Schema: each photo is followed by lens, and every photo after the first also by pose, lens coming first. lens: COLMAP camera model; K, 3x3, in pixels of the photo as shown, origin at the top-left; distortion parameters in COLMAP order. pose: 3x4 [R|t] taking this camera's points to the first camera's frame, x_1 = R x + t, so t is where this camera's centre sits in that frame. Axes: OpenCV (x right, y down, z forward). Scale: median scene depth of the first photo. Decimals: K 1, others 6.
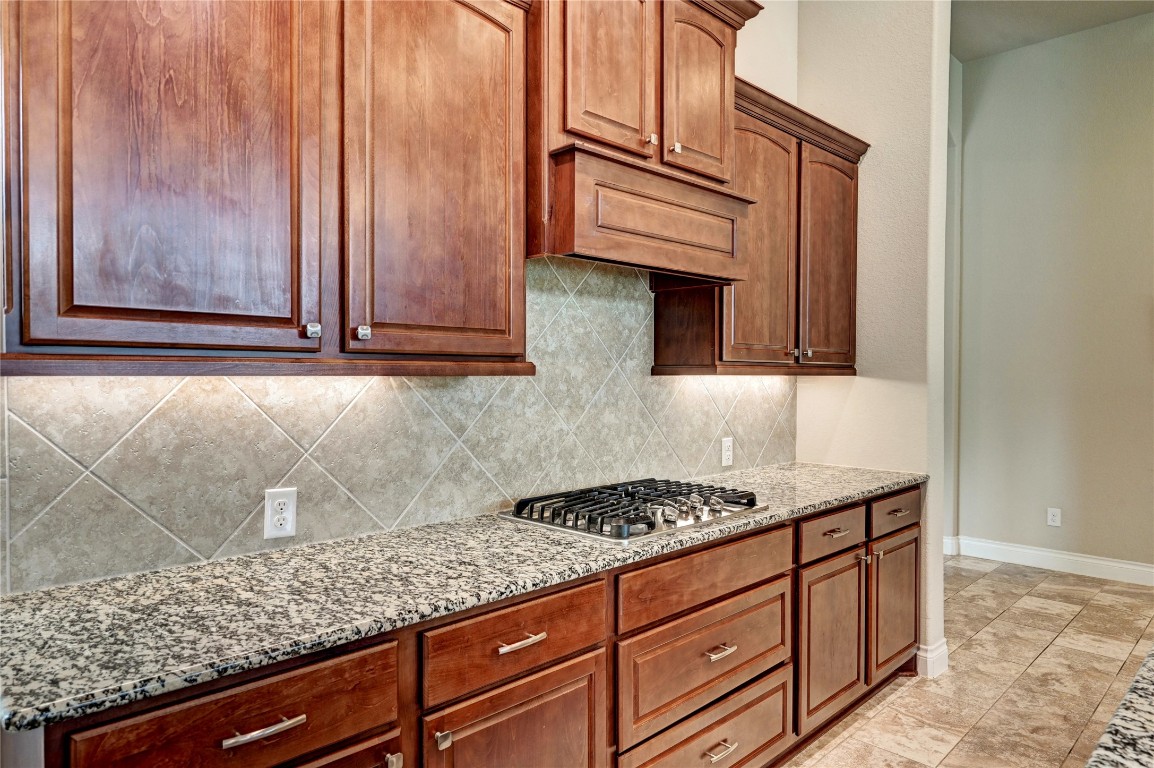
lens RADIAL K [[723.9, 0, 576.3], [0, 723.9, 384.2], [0, 0, 1]] dist [-0.001487, -0.000084]
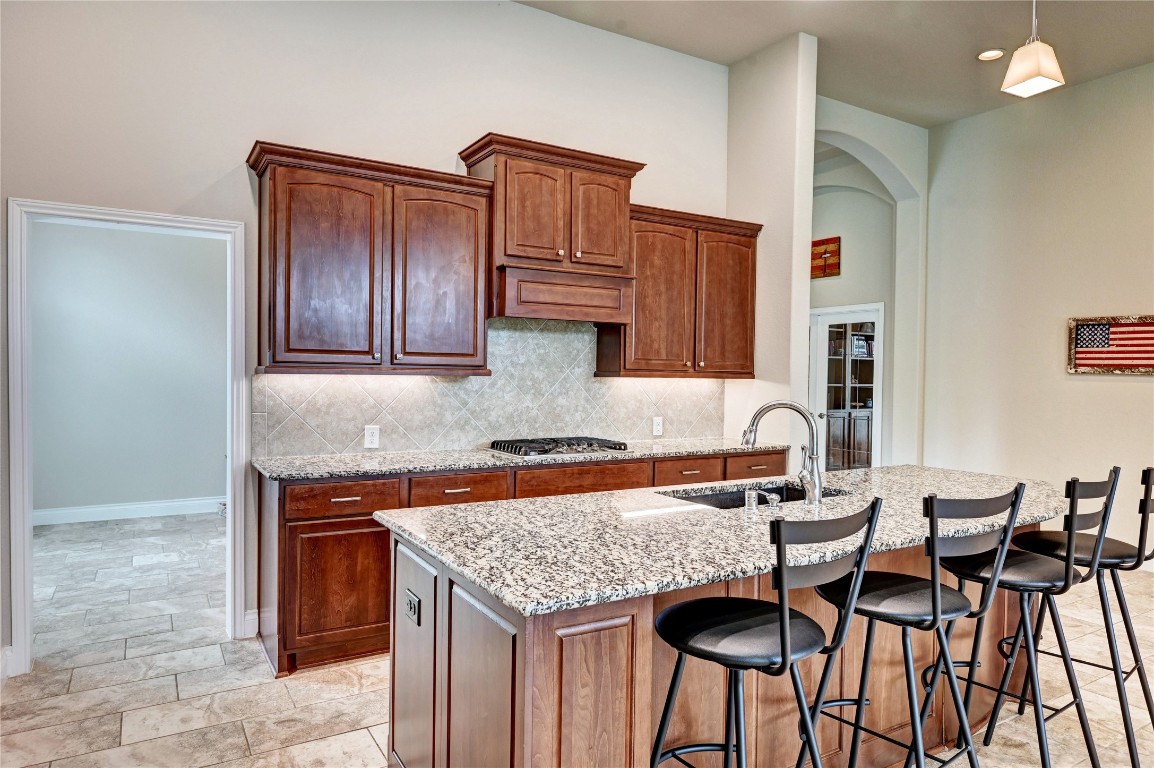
lens RADIAL K [[723.9, 0, 578.4], [0, 723.9, 383.5], [0, 0, 1]] dist [-0.001487, -0.000084]
pose [[0.971698, 0.011706, -0.235935, 0.536041], [-0.013001, 0.999908, -0.003934, 0.011296], [0.235867, 0.006890, 0.971761, -0.741209]]
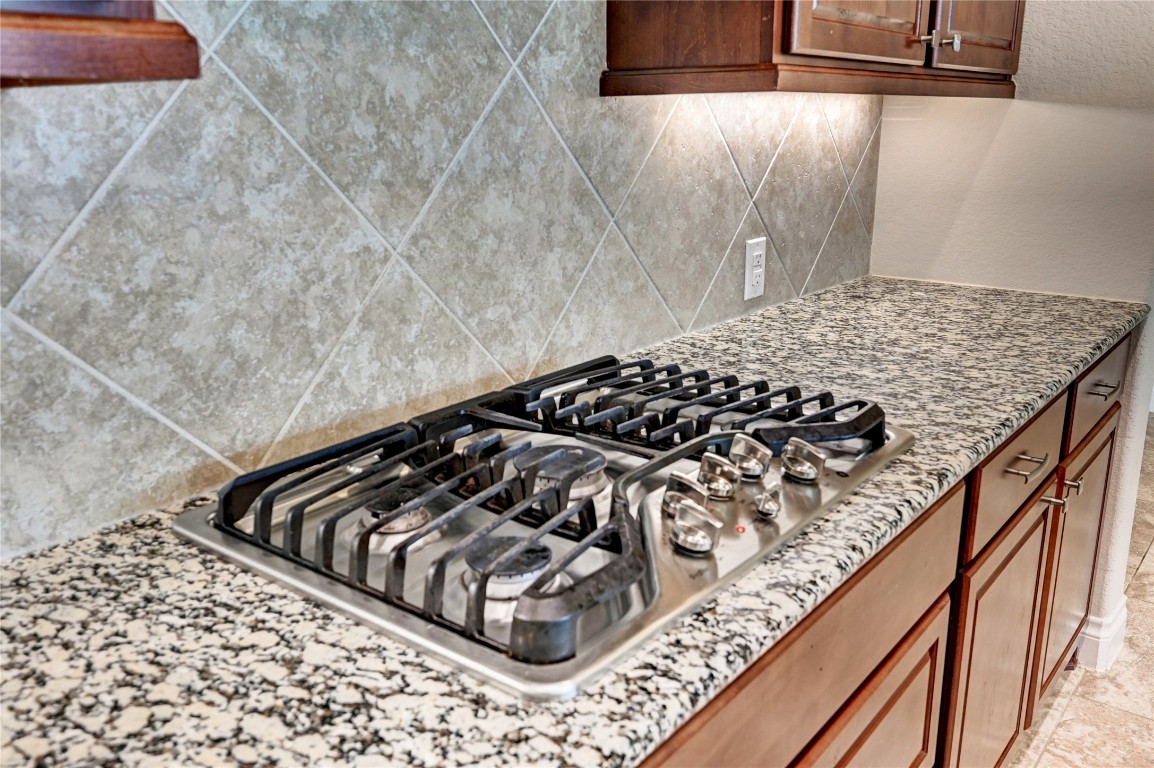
lens RADIAL K [[981.6, 0, 582.7], [0, 981.6, 388.3], [0, 0, 1]] dist [0.002049, 0.003012]
pose [[0.992174, -0.040076, 0.118256, 0.026305], [0.008013, 0.965577, 0.259995, 0.003234], [-0.124605, -0.257012, 0.958341, 0.504964]]
